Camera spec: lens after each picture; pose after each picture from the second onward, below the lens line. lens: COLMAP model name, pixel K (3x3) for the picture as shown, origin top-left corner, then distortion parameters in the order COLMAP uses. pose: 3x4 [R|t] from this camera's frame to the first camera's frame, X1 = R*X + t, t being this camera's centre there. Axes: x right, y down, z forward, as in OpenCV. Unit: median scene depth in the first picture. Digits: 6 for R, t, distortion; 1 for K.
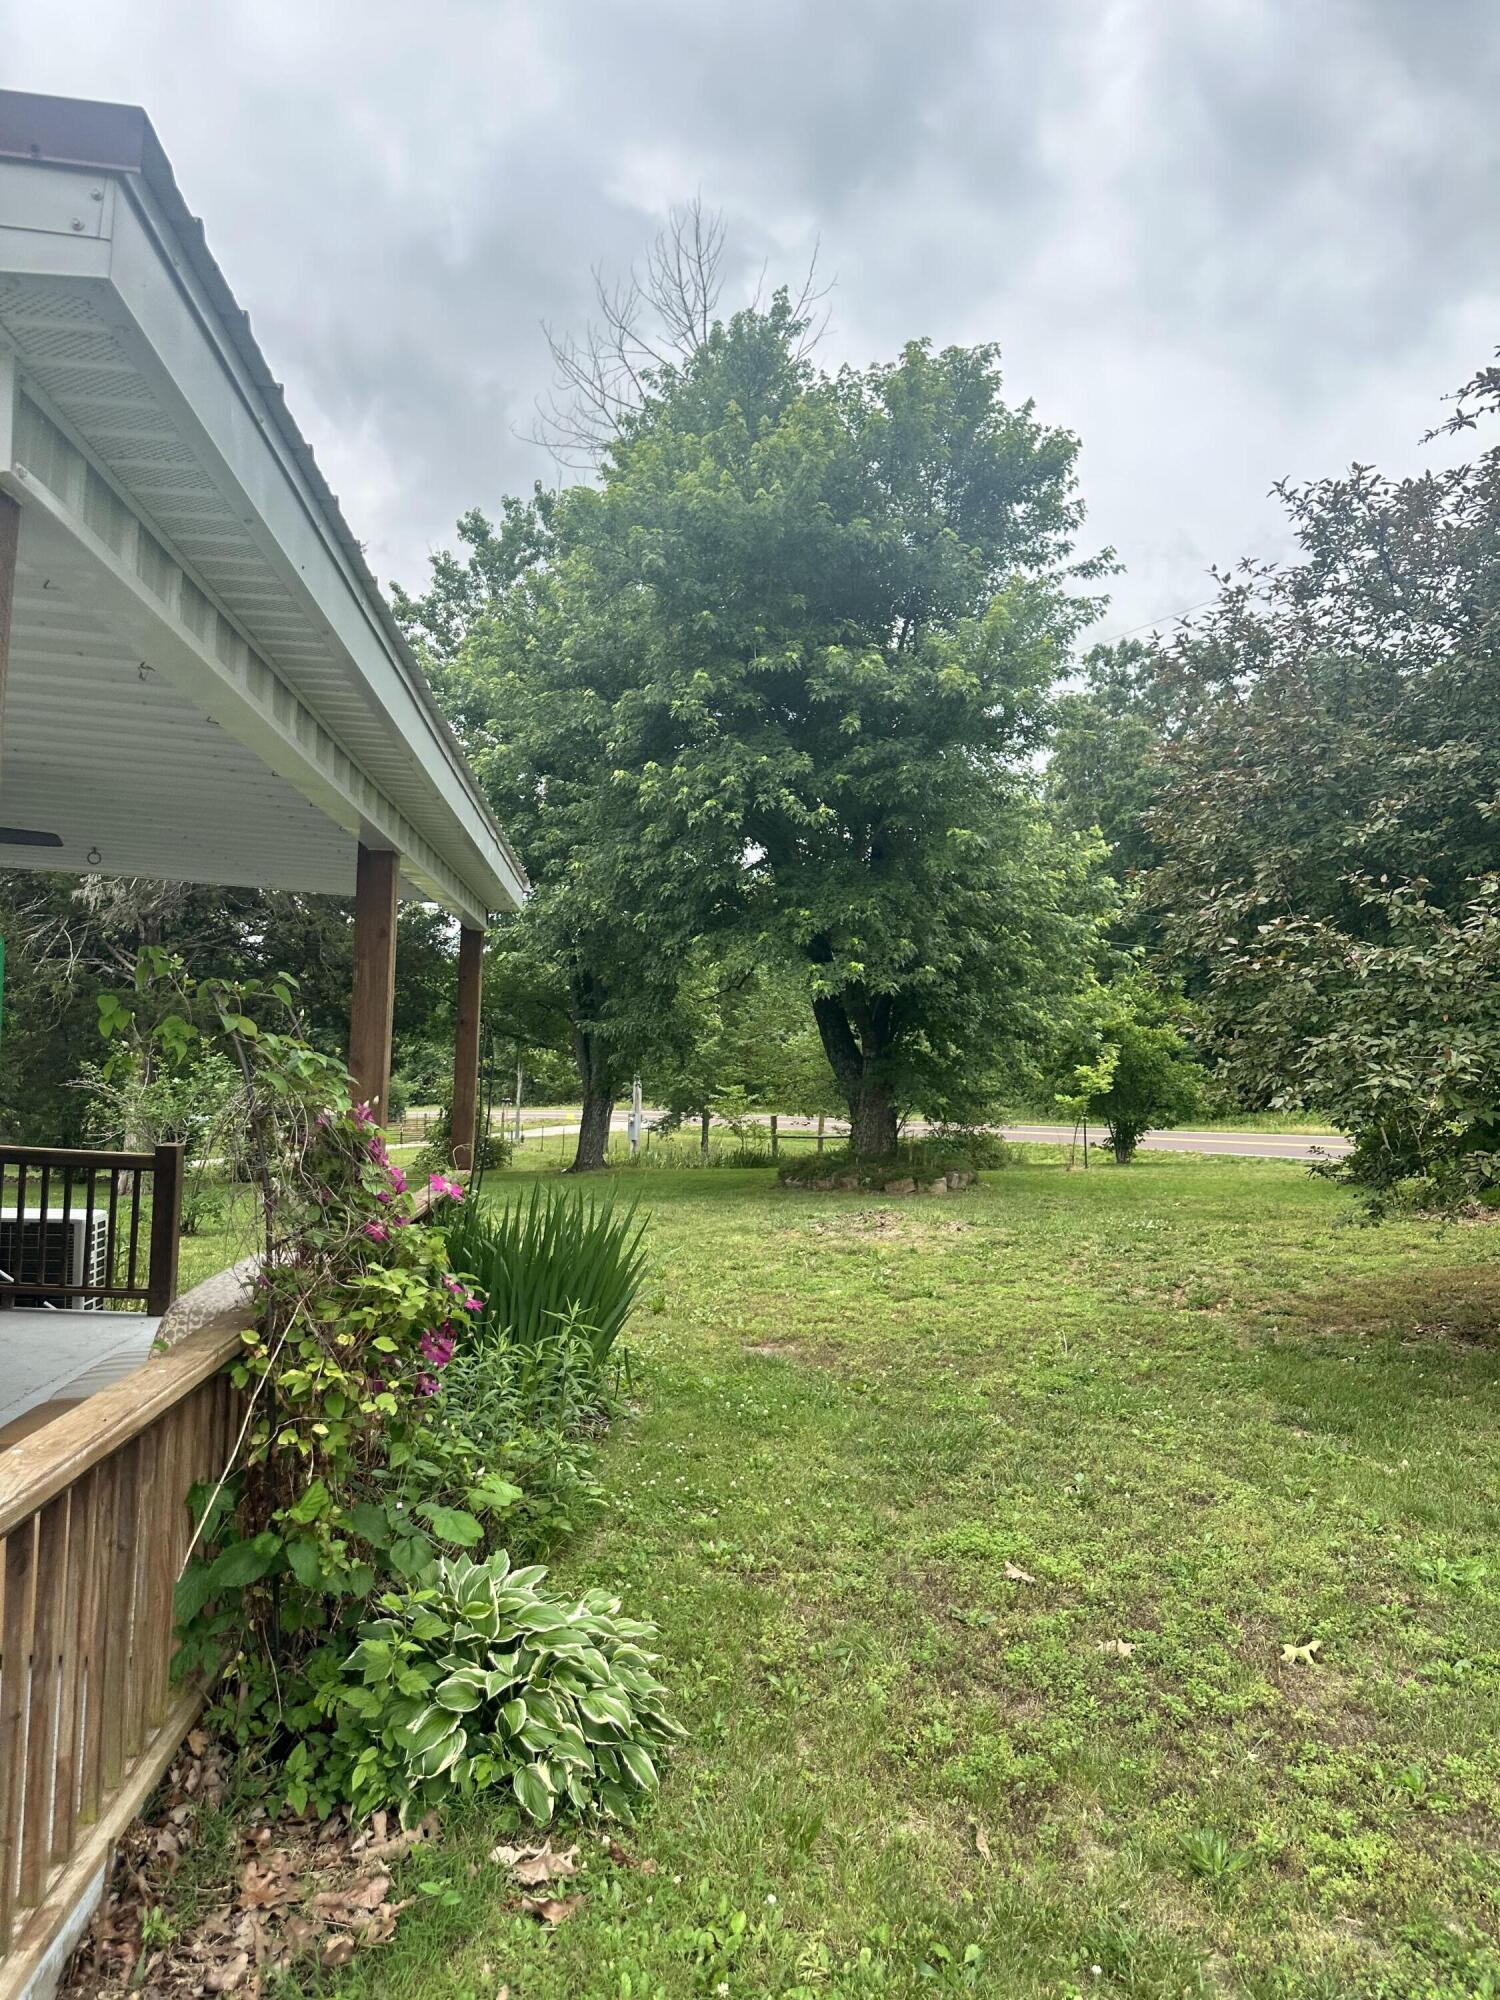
lens RADIAL K [[1393.4, 0, 745.8], [0, 1393.4, 1016.1], [0, 0, 1]] dist [0.061358, -0.071063]
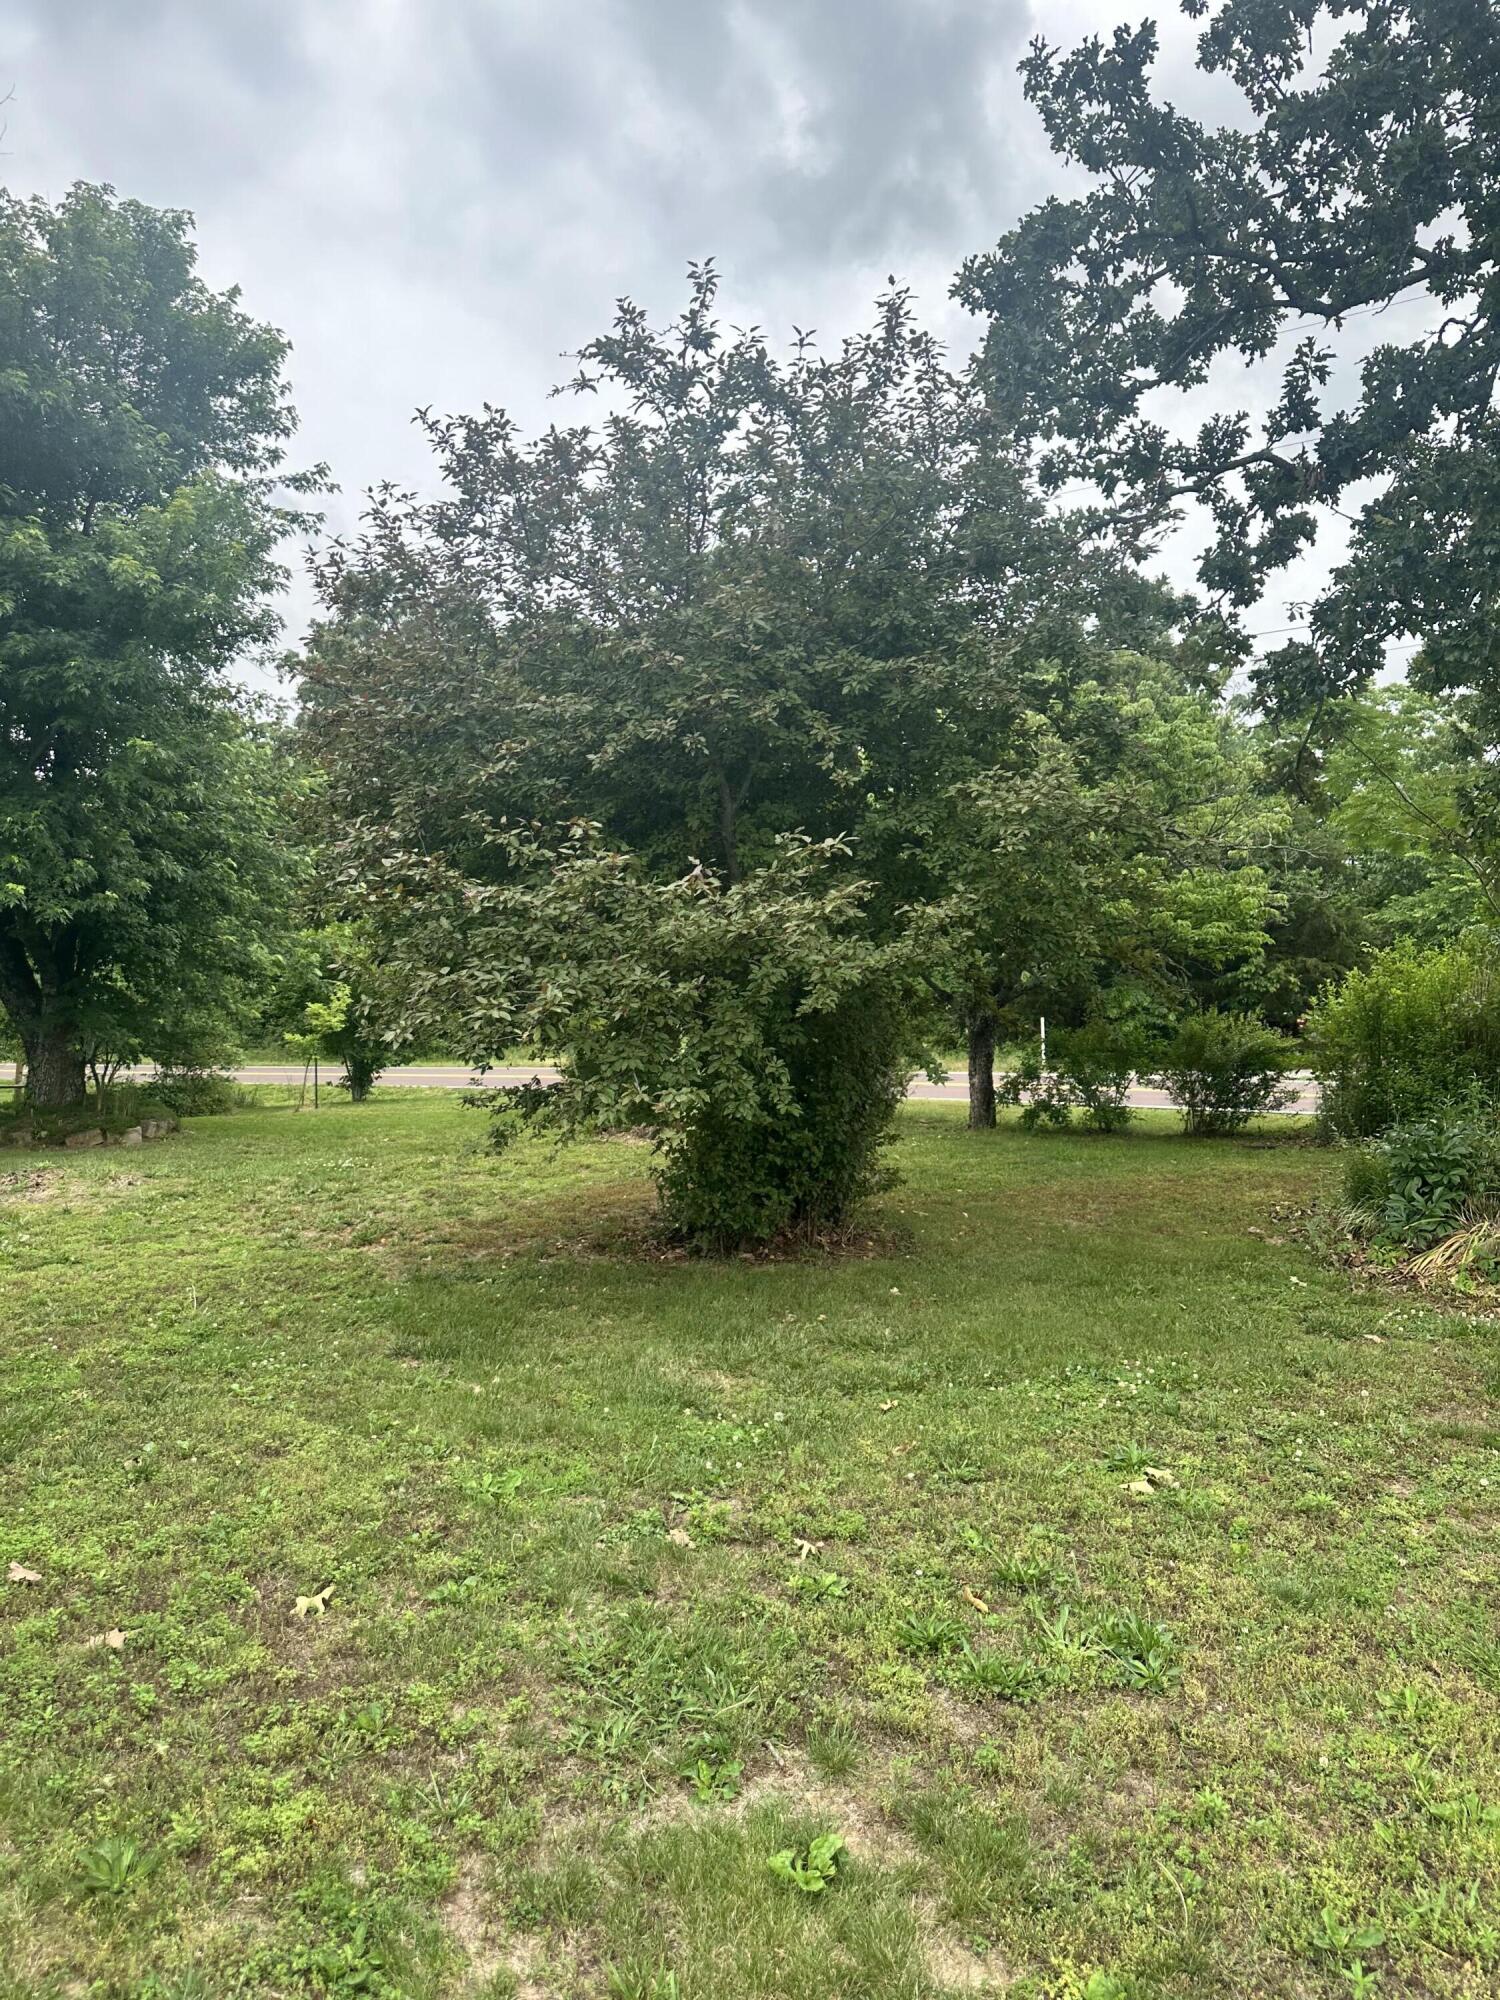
lens RADIAL K [[1393.4, 0, 753.2], [0, 1393.4, 1007.5], [0, 0, 1]] dist [0.061358, -0.071063]
pose [[0.869728, -0.000749, 0.493531, 0.084697], [-0.017726, 0.999306, 0.032754, 0.002800], [-0.493213, -0.037235, 0.869111, 0.011707]]
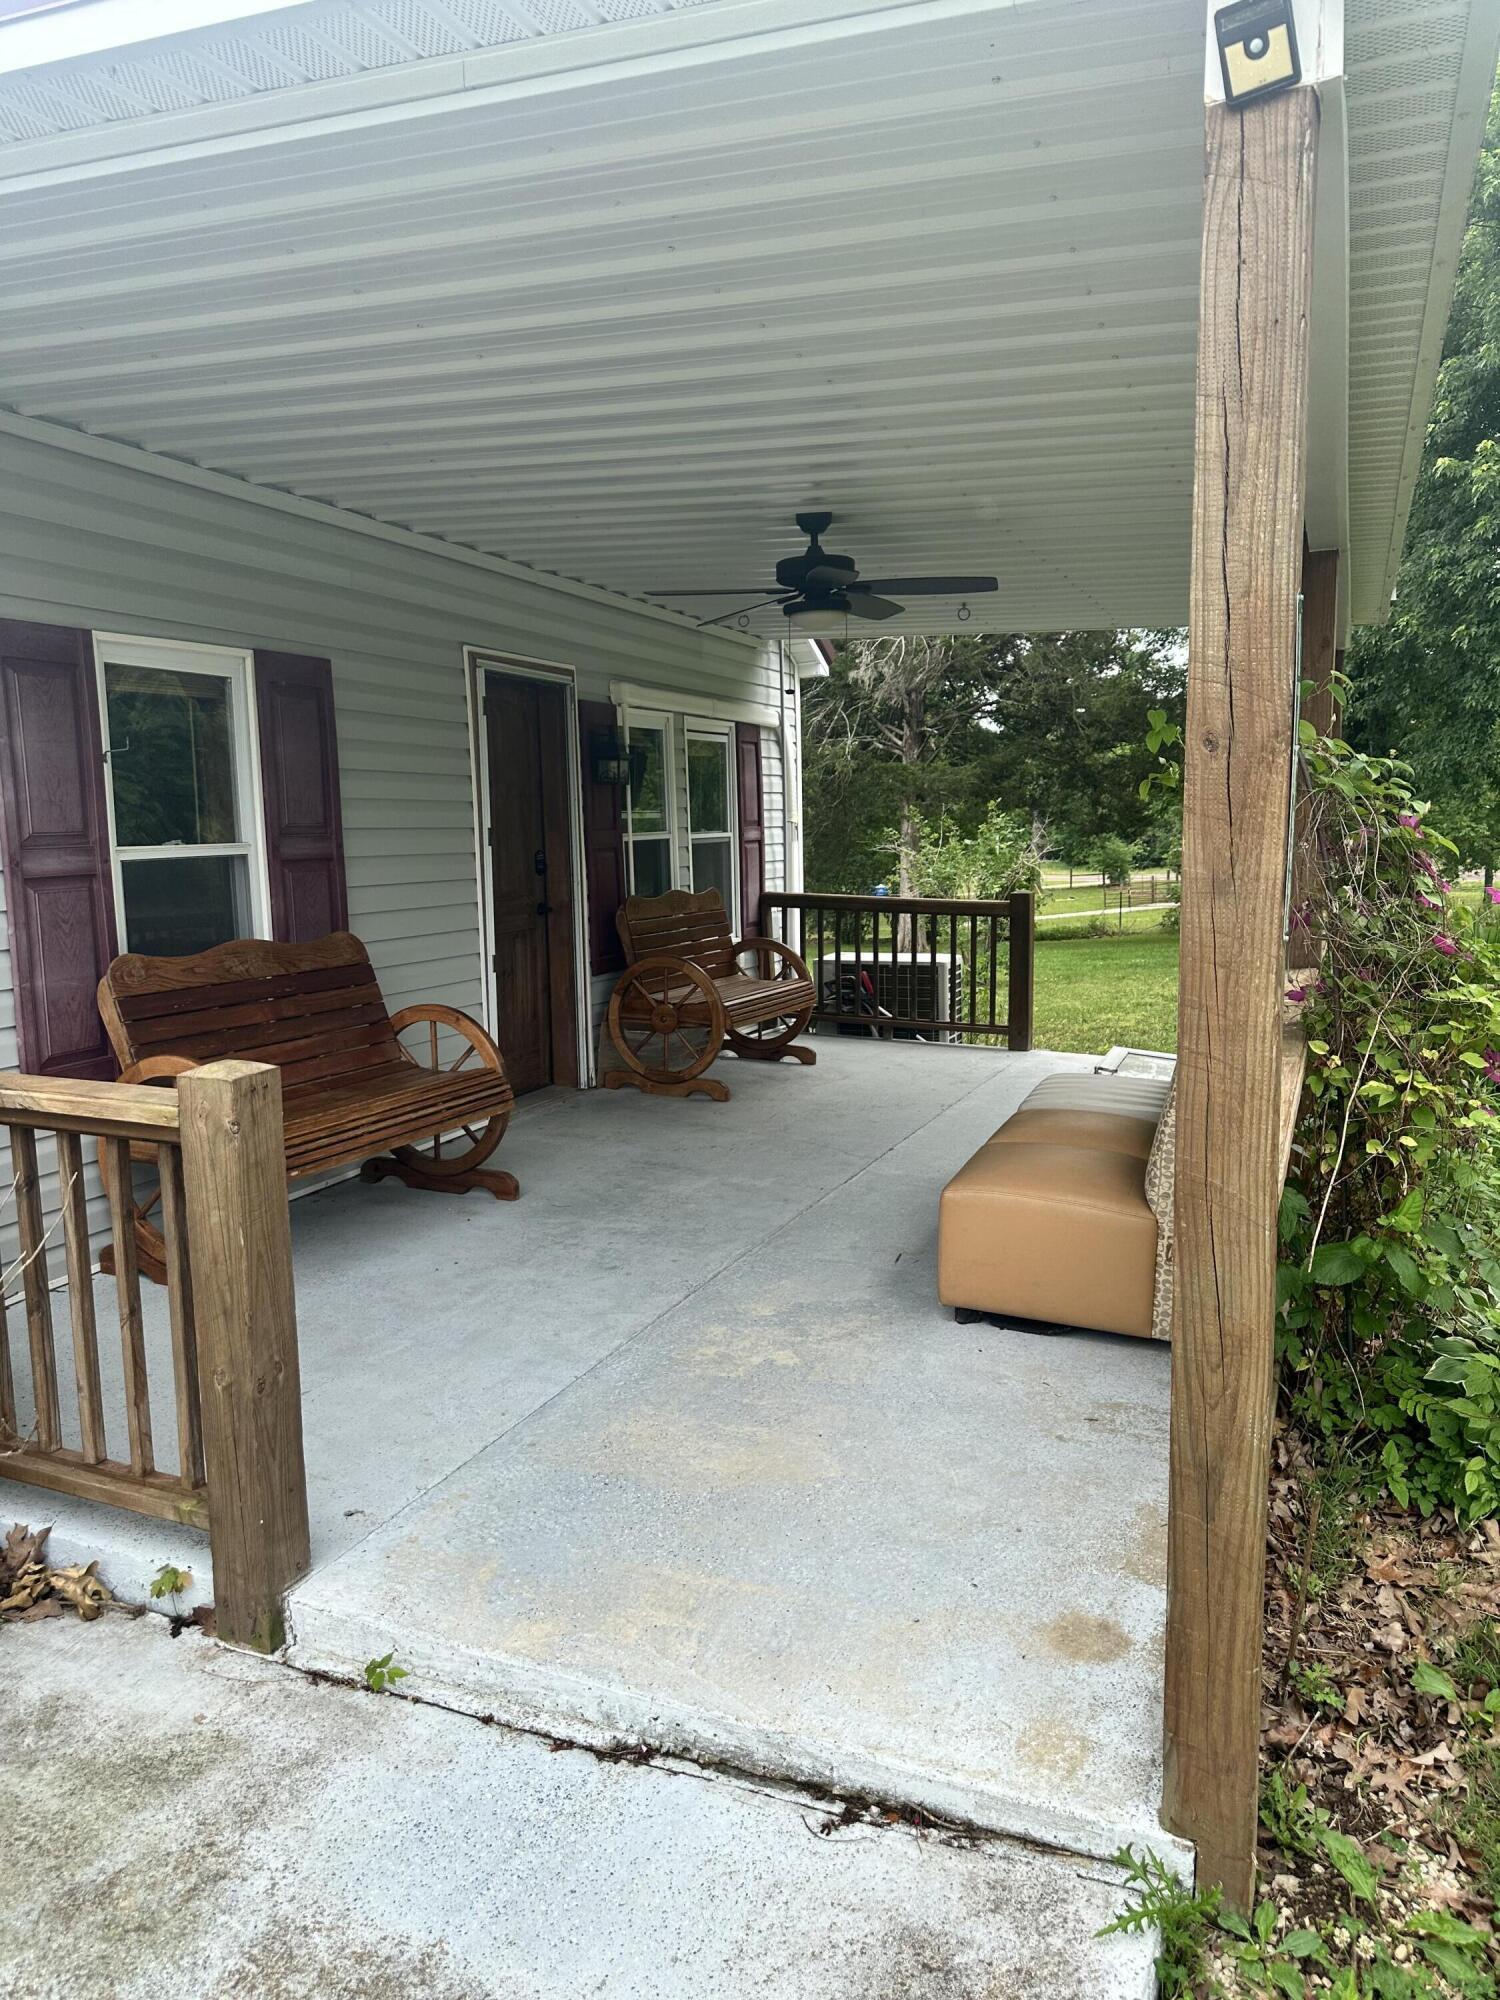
lens RADIAL K [[1393.4, 0, 742.7], [0, 1393.4, 1006.7], [0, 0, 1]] dist [0.061358, -0.071063]
pose [[0.878285, 0.015561, -0.477884, -0.090157], [0.060792, 0.987725, 0.143890, 0.012616], [0.474257, -0.155428, 0.866558, -0.017018]]
